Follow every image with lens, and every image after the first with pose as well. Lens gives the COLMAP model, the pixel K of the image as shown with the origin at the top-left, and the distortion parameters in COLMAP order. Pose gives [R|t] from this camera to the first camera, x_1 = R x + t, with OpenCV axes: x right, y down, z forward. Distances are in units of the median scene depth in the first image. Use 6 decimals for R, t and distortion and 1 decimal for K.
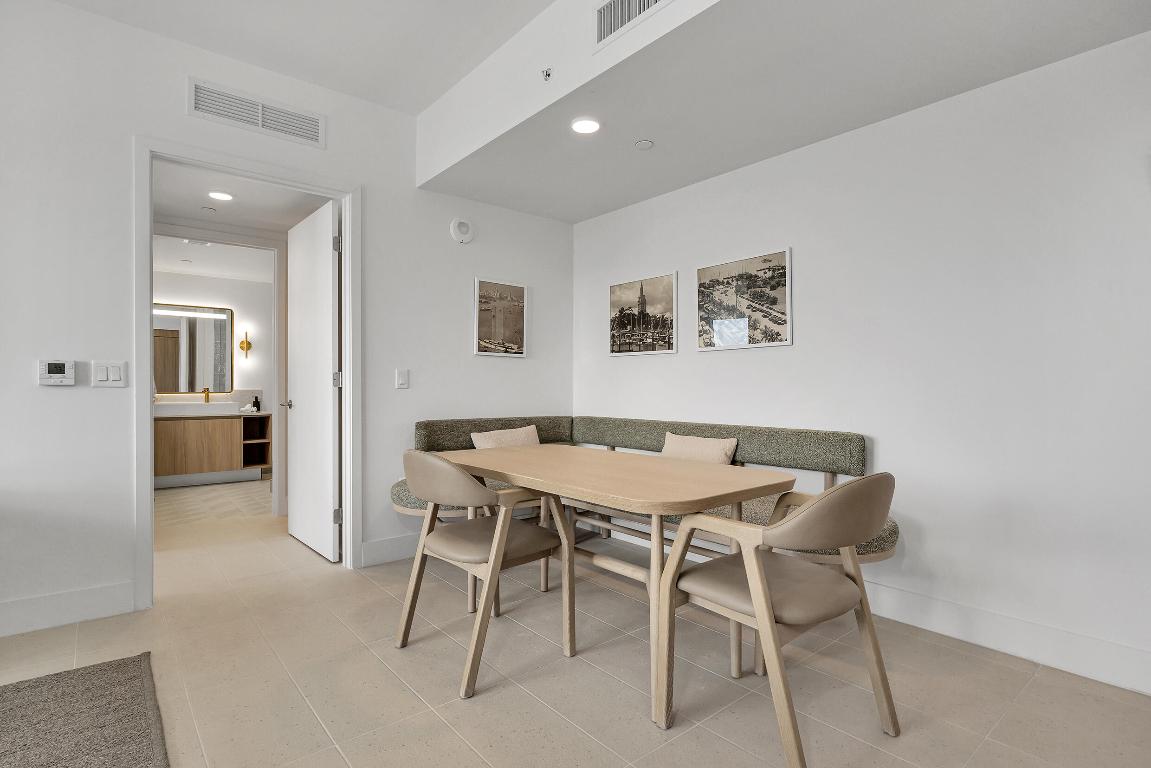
lens RADIAL K [[571.0, 0, 567.6], [0, 571.0, 390.4], [0, 0, 1]] dist [0.000581, -0.000057]
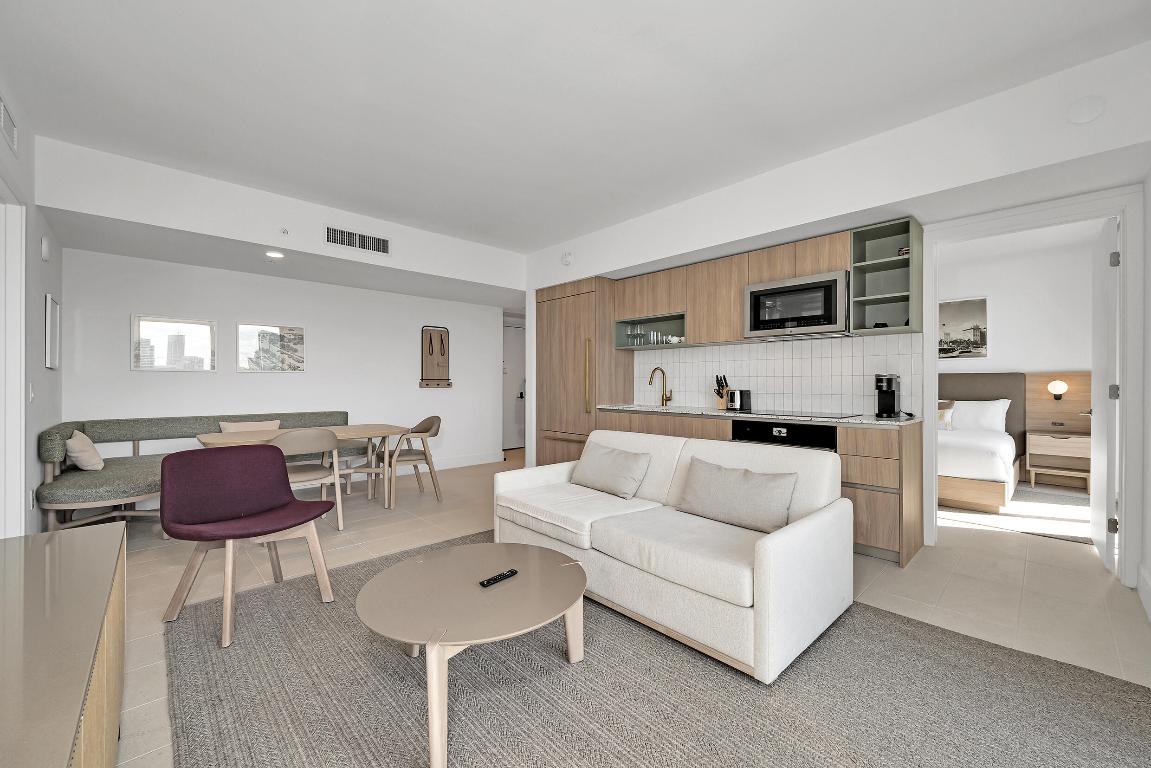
lens RADIAL K [[460.5, 0, 571.1], [0, 460.5, 384.6], [0, 0, 1]] dist [0.000138, 0.000066]
pose [[-0.037379, -0.001822, 0.999300, -1.163102], [0.011368, 0.999933, 0.002248, -0.023741], [-0.999236, 0.011444, -0.037356, 0.068381]]
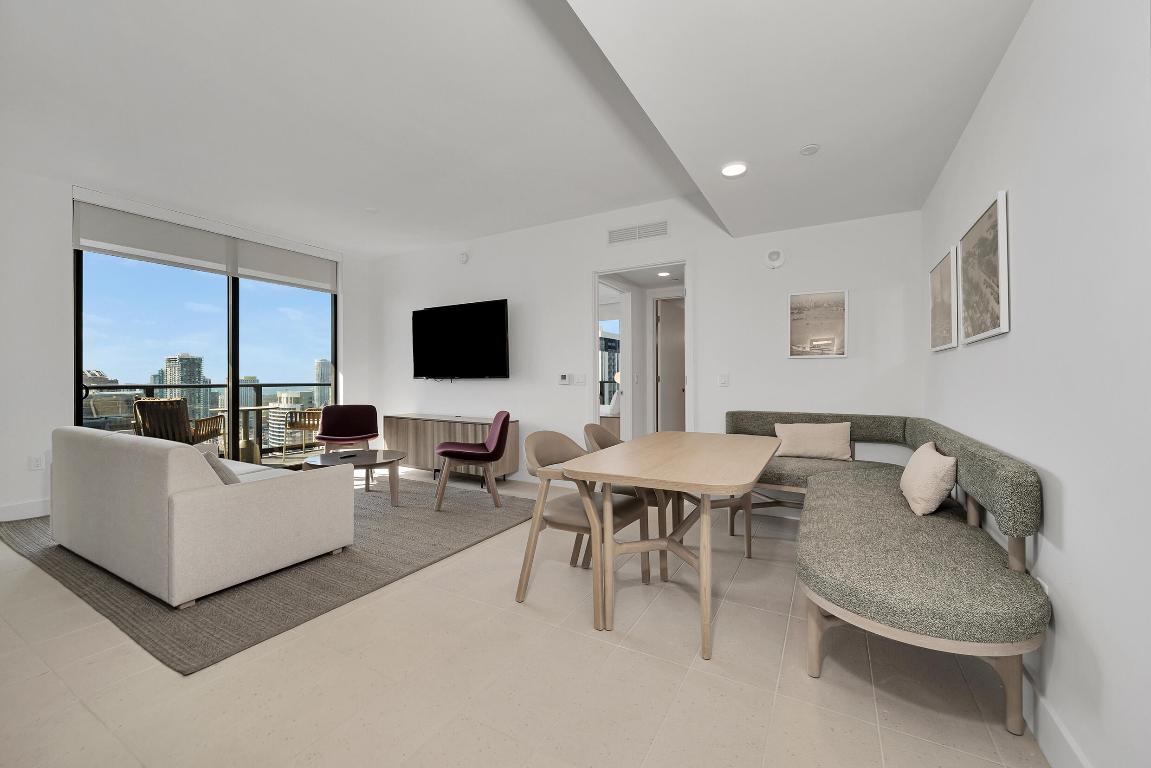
lens RADIAL K [[460.5, 0, 567.9], [0, 460.5, 376.7], [0, 0, 1]] dist [0.000138, 0.000066]
pose [[0.350534, -0.010490, -0.936491, 0.598729], [-0.002478, 0.999923, -0.012128, -0.011898], [0.936547, 0.006571, 0.350481, 0.243656]]
